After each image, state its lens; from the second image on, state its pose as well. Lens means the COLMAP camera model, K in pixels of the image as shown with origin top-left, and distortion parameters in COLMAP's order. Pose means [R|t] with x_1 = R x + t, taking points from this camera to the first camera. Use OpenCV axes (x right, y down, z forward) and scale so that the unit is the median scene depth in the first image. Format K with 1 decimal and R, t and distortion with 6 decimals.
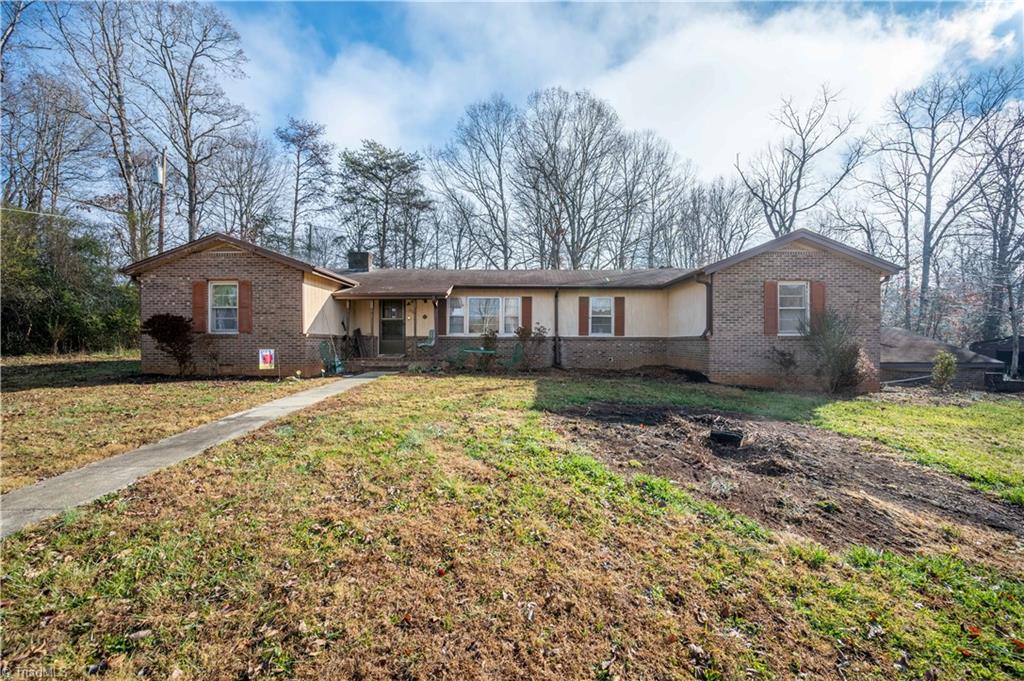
lens RADIAL K [[406.1, 0, 513.2], [0, 406.1, 338.7], [0, 0, 1]] dist [-0.002697, -0.000119]
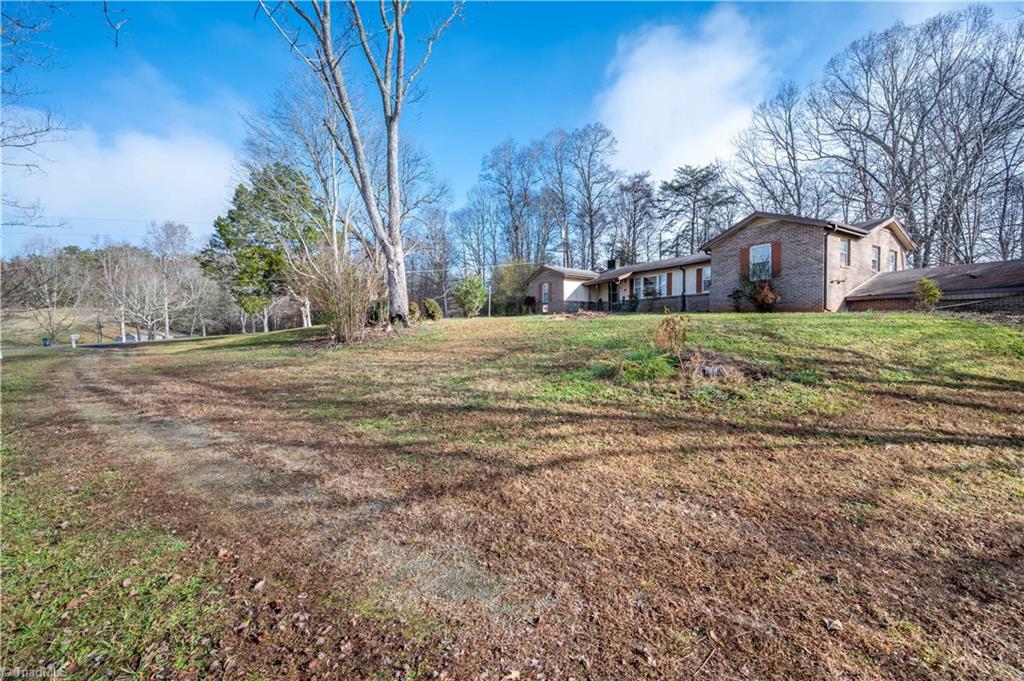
lens RADIAL K [[406.1, 0, 512.2], [0, 406.1, 338.1], [0, 0, 1]] dist [-0.002697, -0.000119]
pose [[0.525662, 0.009660, -0.850639, 1.158925], [0.006825, 0.999855, 0.015572, 0.142556], [0.850666, -0.013991, 0.525520, -0.484655]]
